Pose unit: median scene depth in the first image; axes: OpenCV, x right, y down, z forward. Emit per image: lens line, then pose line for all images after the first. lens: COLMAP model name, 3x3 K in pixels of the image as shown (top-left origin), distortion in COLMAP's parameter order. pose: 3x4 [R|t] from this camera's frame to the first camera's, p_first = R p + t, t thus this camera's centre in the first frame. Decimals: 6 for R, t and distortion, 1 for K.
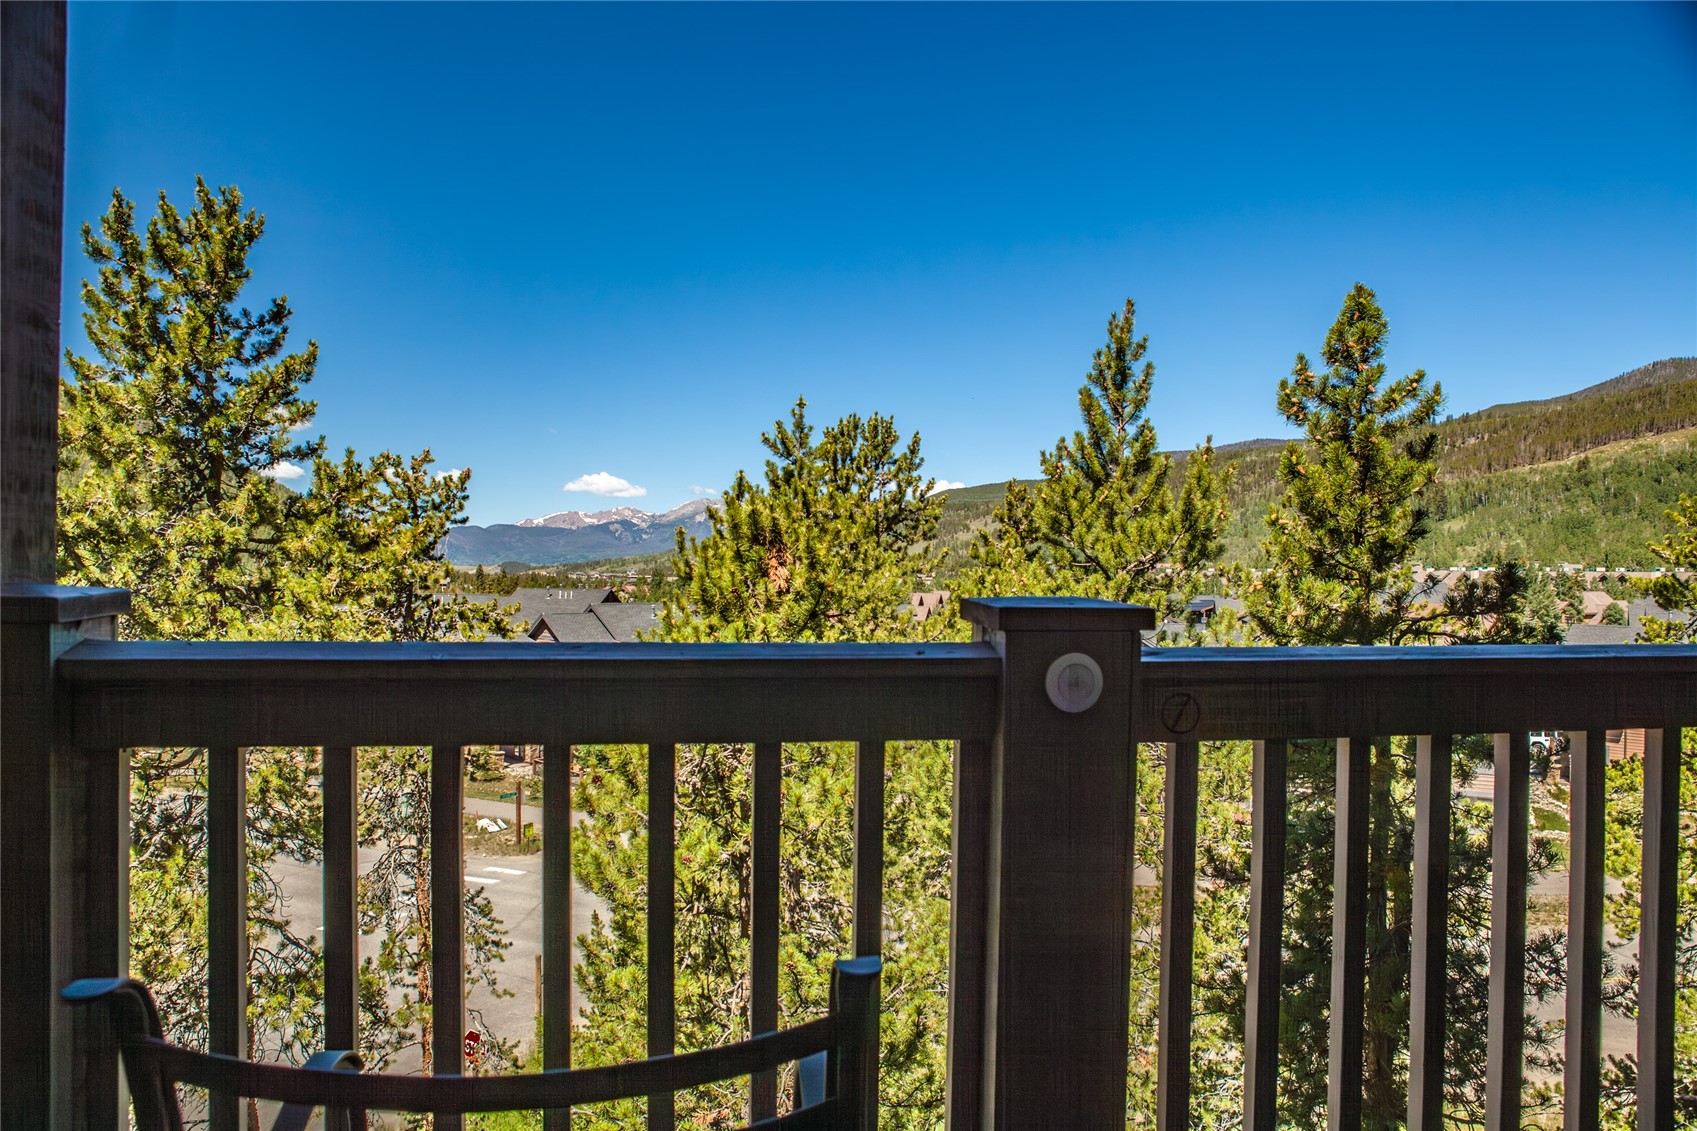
lens RADIAL K [[1179.9, 0, 853.1], [0, 1179.9, 566.3], [0, 0, 1]] dist [-0.084154, 0.002950]
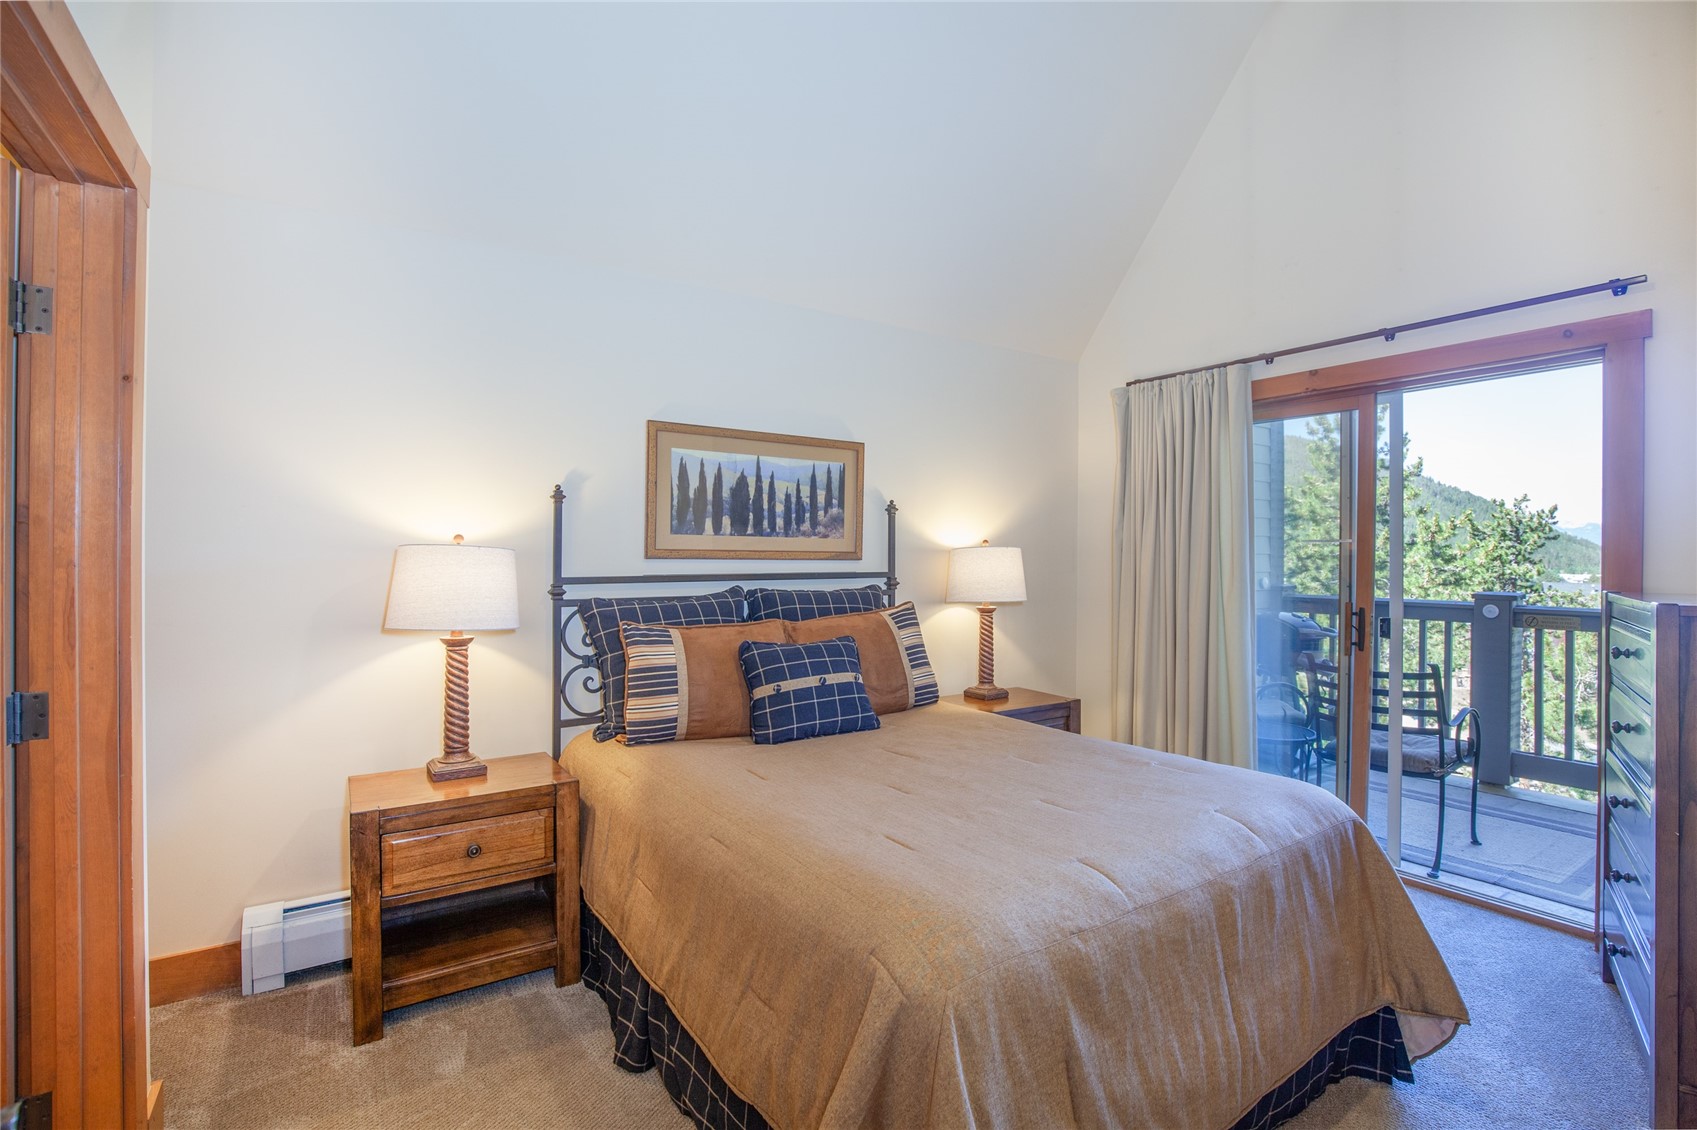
lens RADIAL K [[785.5, 0, 857.3], [0, 785.5, 556.7], [0, 0, 1]] dist [-0.036476, 0.006997]
pose [[0.427335, -0.005479, -0.904077, 0.343297], [0.002480, 0.999985, -0.004888, -0.021333], [0.904090, -0.000153, 0.427342, -0.484947]]
